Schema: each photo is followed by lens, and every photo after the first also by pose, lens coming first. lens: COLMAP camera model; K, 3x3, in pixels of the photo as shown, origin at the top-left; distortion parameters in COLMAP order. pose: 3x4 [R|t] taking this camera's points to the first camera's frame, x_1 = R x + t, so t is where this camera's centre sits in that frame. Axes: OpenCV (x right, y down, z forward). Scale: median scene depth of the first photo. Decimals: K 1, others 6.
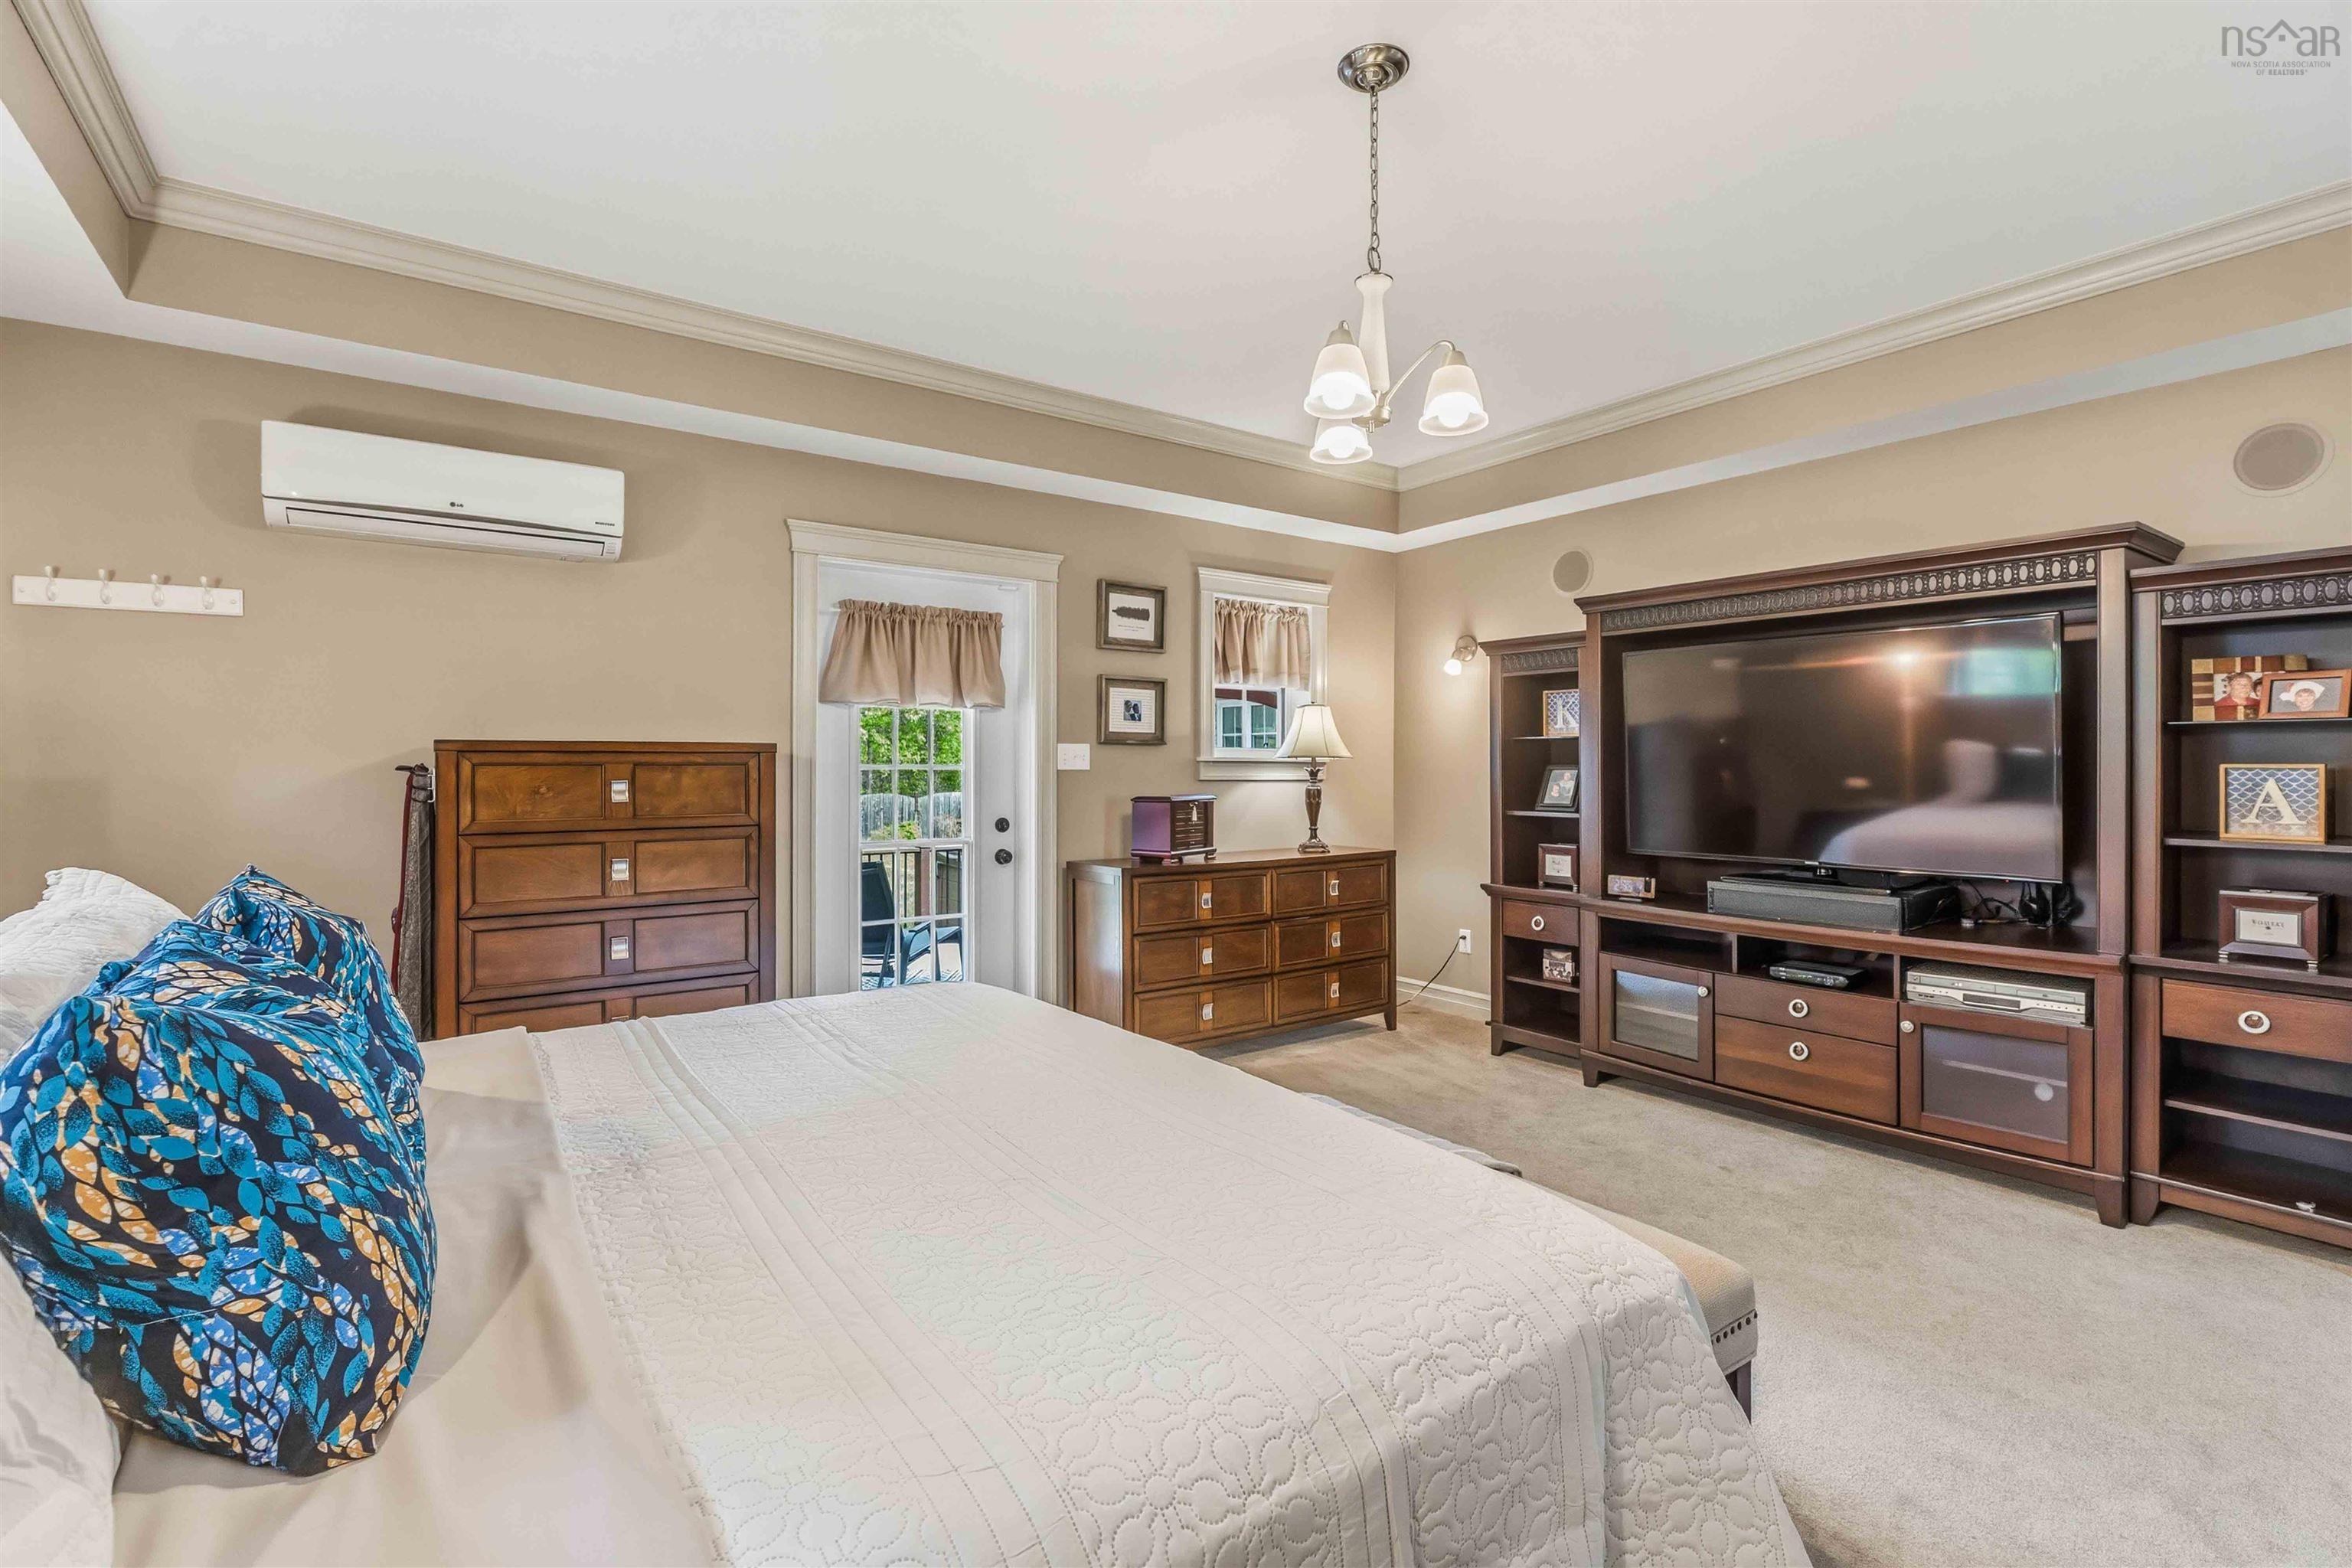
lens RADIAL K [[1055.9, 0, 1177.7], [0, 1055.9, 770.7], [0, 0, 1]] dist [-0.001427, -0.000247]
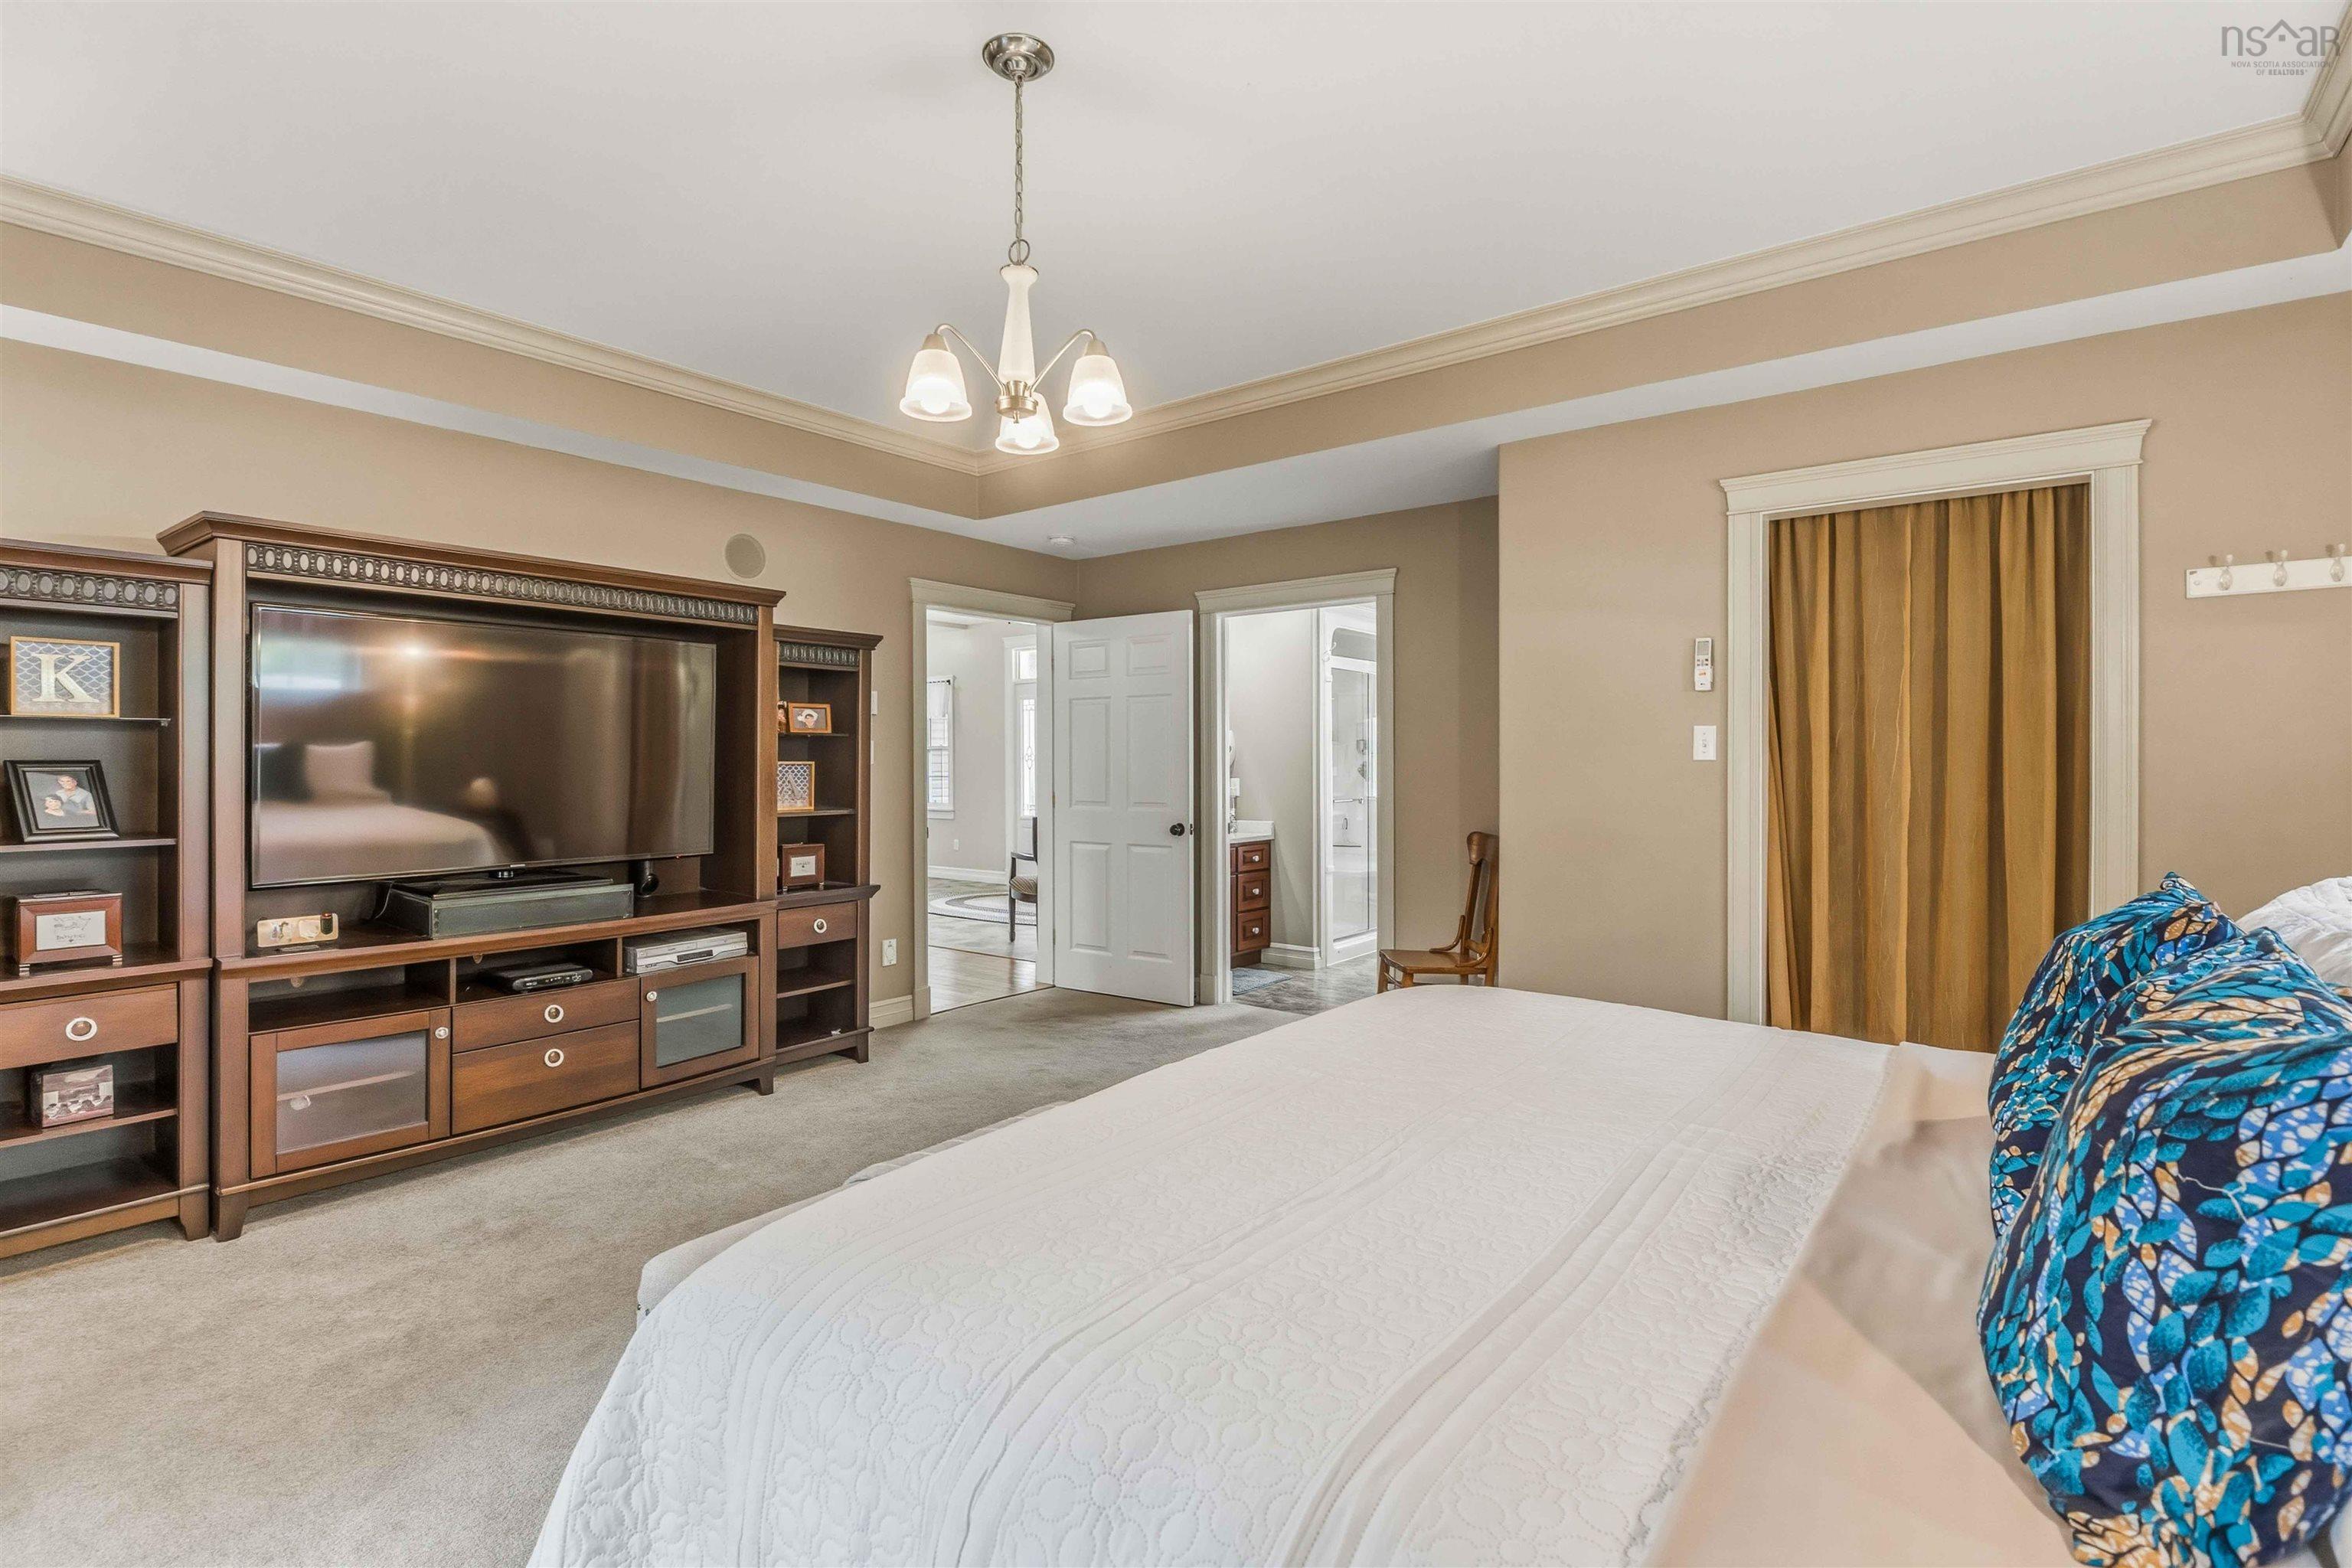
lens RADIAL K [[1111.5, 0, 1176.0], [0, 1111.5, 784.0], [0, 0, 1]] dist [0.002114, 0.000213]
pose [[-0.282315, -0.019753, 0.959118, -0.552224], [0.007057, 0.999718, 0.022666, -0.005032], [-0.959296, 0.013168, -0.282096, 0.740593]]
